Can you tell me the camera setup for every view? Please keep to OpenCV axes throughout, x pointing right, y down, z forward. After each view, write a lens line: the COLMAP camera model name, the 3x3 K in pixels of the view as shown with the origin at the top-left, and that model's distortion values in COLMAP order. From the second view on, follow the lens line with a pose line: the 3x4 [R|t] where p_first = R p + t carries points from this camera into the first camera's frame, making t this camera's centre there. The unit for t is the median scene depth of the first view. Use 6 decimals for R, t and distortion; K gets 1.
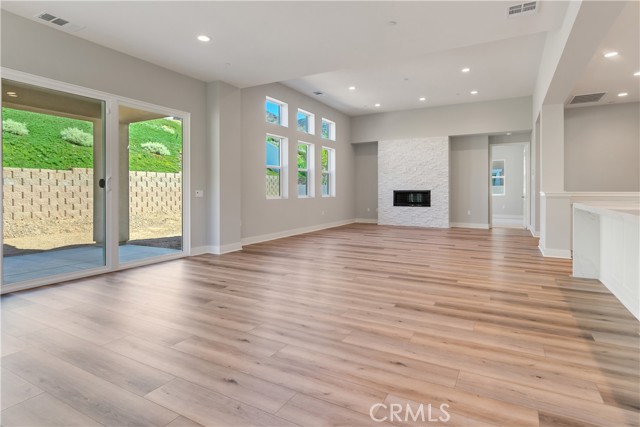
lens RADIAL K [[343.1, 0, 314.4], [0, 343.1, 191.0], [0, 0, 1]] dist [-0.000485, -0.002413]
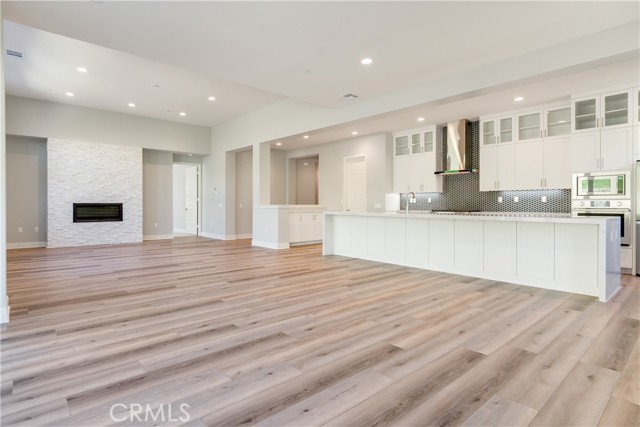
lens RADIAL K [[338.6, 0, 311.3], [0, 338.6, 206.2], [0, 0, 1]] dist [0.001342, -0.001659]
pose [[0.333033, -0.004348, 0.942905, -0.360338], [-0.002550, 0.999982, 0.005512, -0.000219], [-0.942912, -0.004240, 0.333016, 0.219669]]
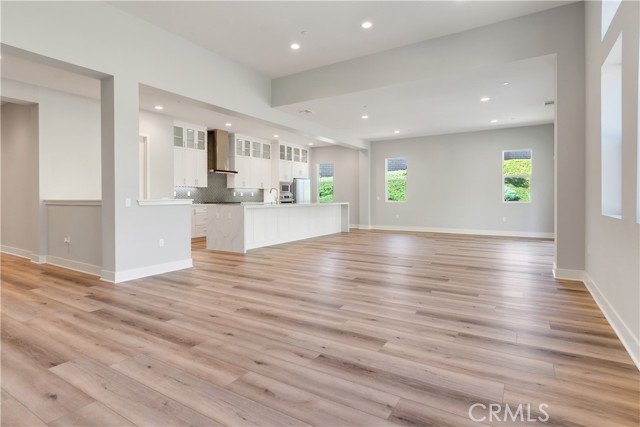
lens RADIAL K [[339.3, 0, 310.4], [0, 339.3, 198.4], [0, 0, 1]] dist [0.001133, -0.000748]
pose [[-0.998356, 0.003765, 0.057196, 0.162739], [0.003923, 0.999989, 0.002662, -0.000152], [-0.057185, 0.002882, -0.998359, 1.096456]]
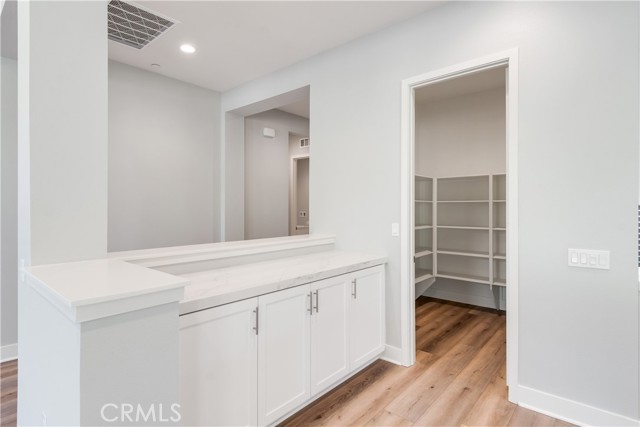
lens RADIAL K [[338.6, 0, 311.3], [0, 338.6, 206.2], [0, 0, 1]] dist [0.001342, -0.001659]
pose [[0.209488, 0.003068, 0.977806, 0.292460], [0.000683, 0.999994, -0.003285, -0.027380], [-0.977811, 0.001356, 0.209485, 0.473258]]
